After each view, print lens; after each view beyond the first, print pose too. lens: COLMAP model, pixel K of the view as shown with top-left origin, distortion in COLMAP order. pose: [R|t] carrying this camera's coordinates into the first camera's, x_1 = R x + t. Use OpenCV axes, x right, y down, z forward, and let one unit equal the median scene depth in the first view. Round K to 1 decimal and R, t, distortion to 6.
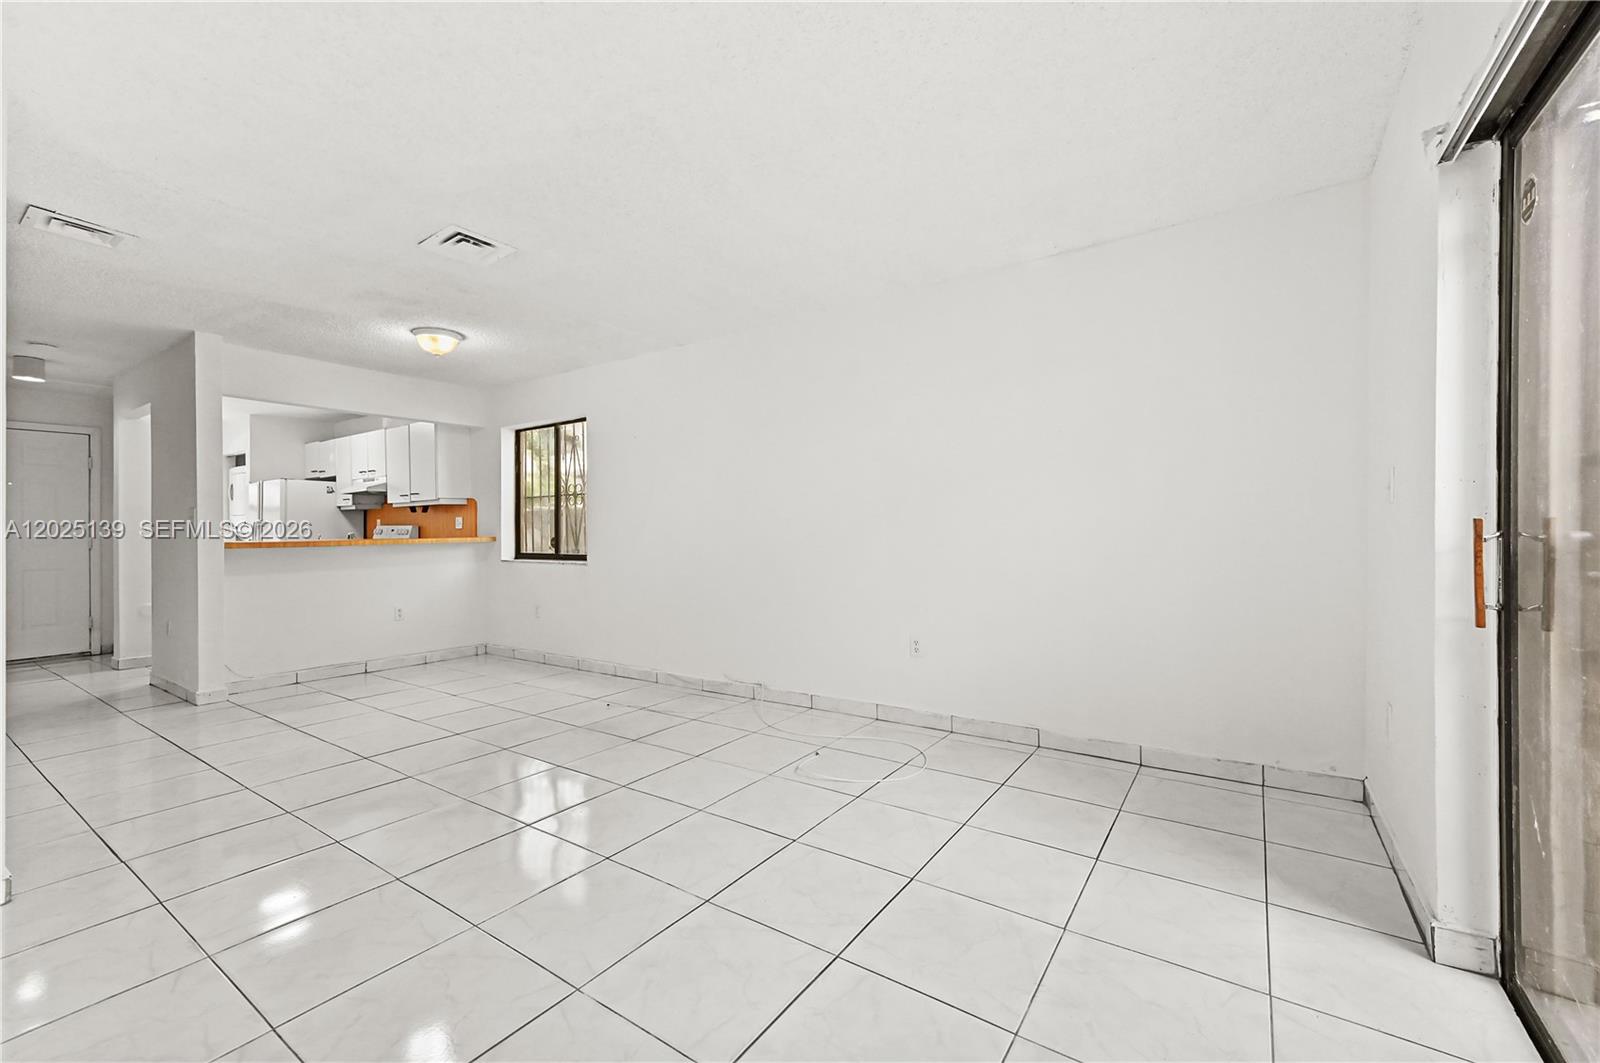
lens RADIAL K [[638.7, 0, 807.5], [0, 638.7, 536.0], [0, 0, 1]] dist [0.002782, 0.000117]
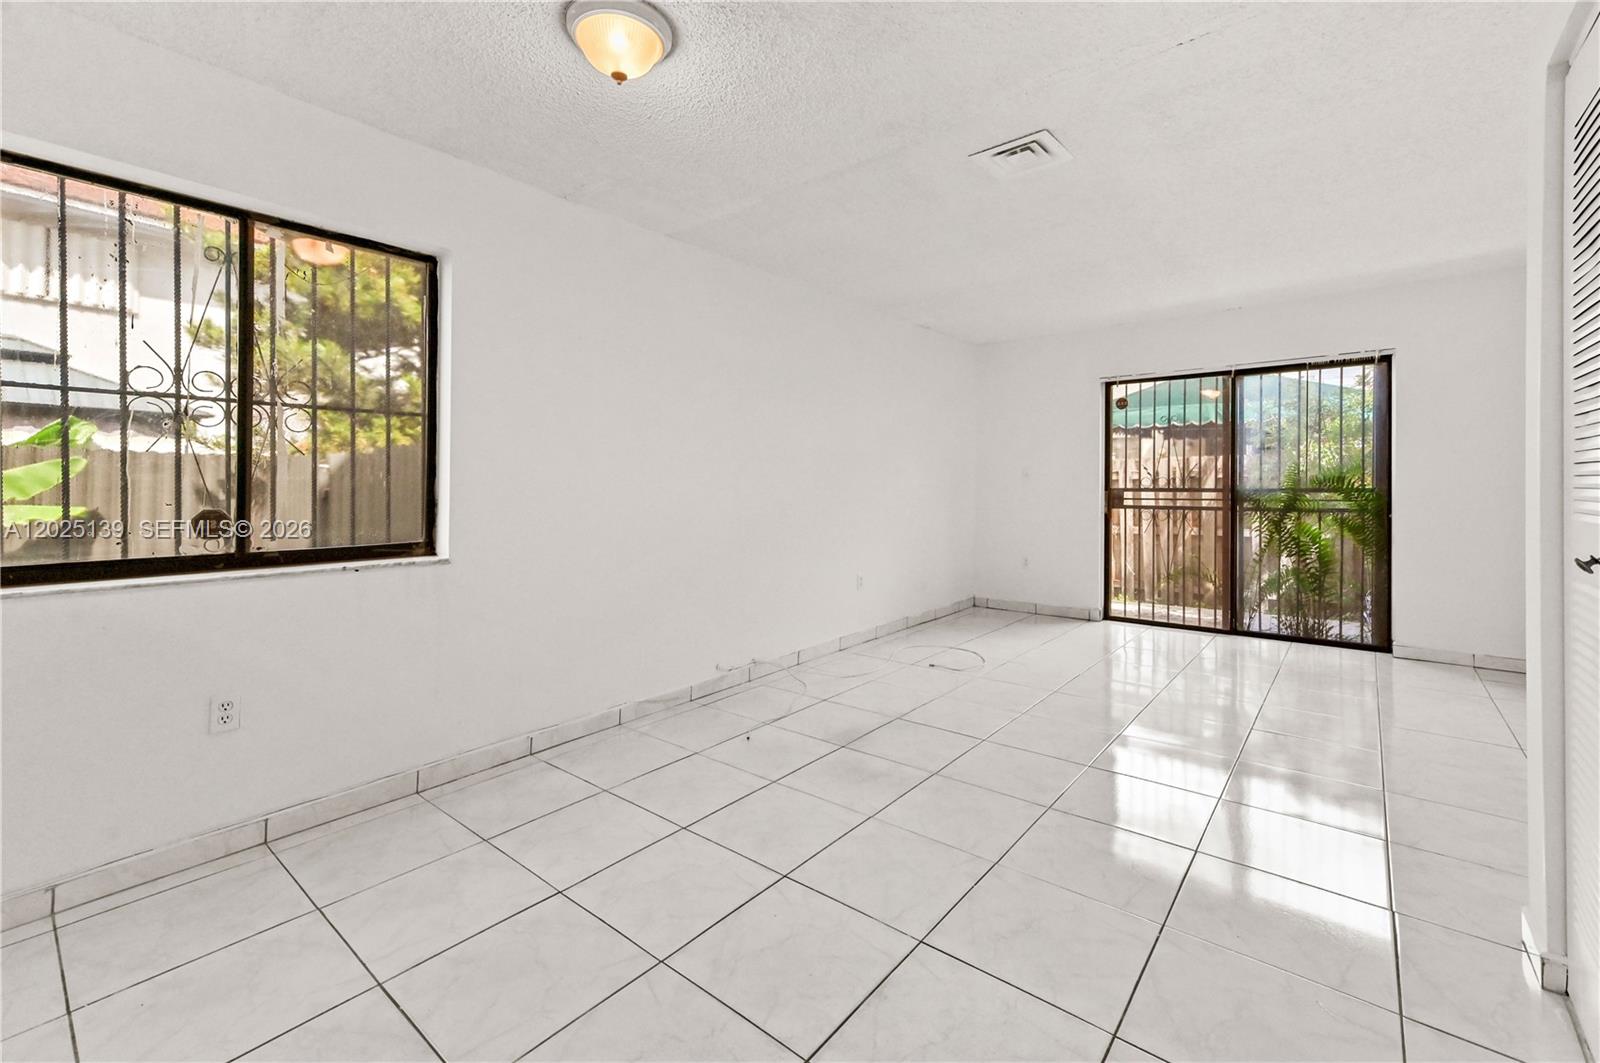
lens RADIAL K [[668.6, 0, 803.0], [0, 668.6, 488.4], [0, 0, 1]] dist [0.005763, 0.000252]
pose [[0.099295, 0.006401, 0.995037, -0.932197], [0.007084, 0.999949, -0.007140, -0.007729], [-0.995033, 0.007758, 0.099245, 0.762219]]
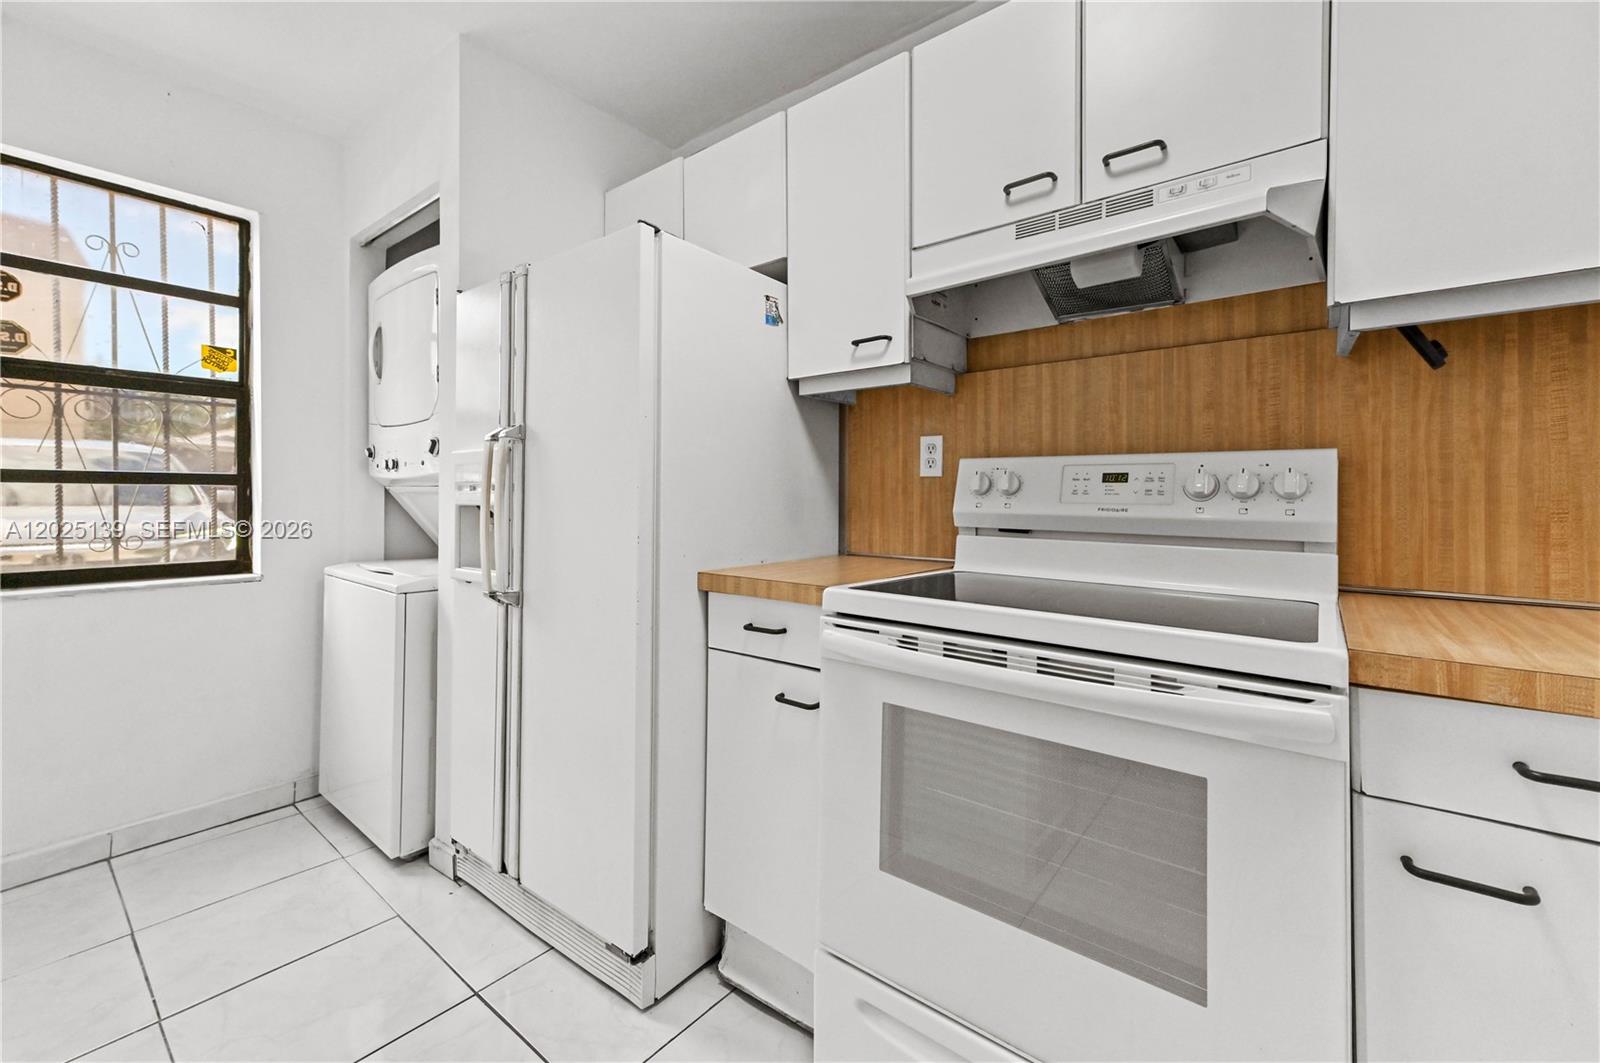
lens RADIAL K [[650.3, 0, 803.3], [0, 650.3, 488.2], [0, 0, 1]] dist [0.016190, 0.000071]
pose [[0.996693, 0.015908, -0.079686, -1.069638], [-0.017432, 0.999678, -0.018461, 0.001704], [0.079366, 0.019789, 0.996649, 1.125553]]
